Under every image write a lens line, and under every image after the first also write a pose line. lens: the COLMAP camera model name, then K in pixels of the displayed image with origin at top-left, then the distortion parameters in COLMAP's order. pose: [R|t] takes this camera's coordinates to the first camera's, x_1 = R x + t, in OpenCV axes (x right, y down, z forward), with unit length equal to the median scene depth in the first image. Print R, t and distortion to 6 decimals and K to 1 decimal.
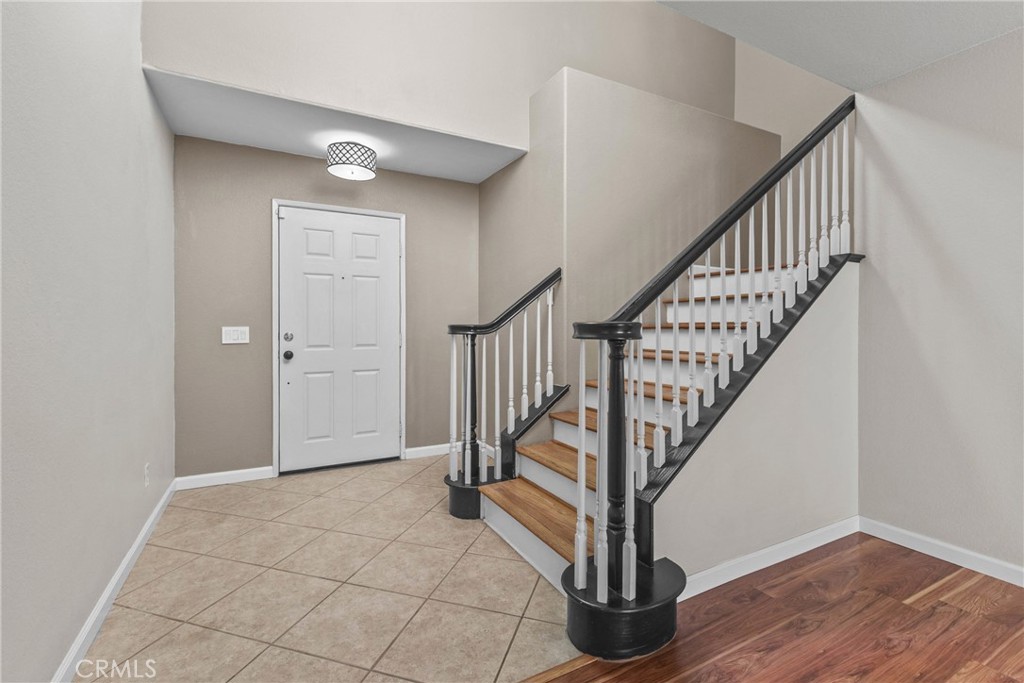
lens RADIAL K [[448.7, 0, 510.0], [0, 448.7, 332.0], [0, 0, 1]] dist [0.010894, -0.003382]
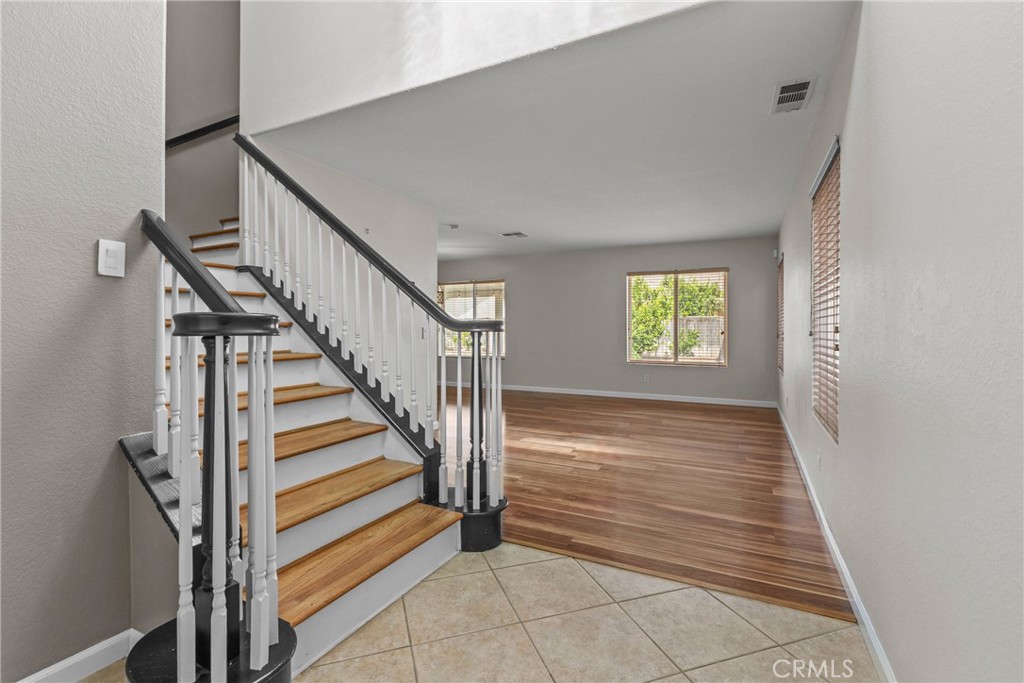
lens RADIAL K [[458.1, 0, 508.3], [0, 458.1, 336.6], [0, 0, 1]] dist [0.001283, -0.000052]
pose [[-0.560044, -0.011954, 0.828377, -0.924289], [0.011340, 0.999692, 0.022092, -0.003674], [-0.828385, 0.021766, -0.559735, 1.522388]]
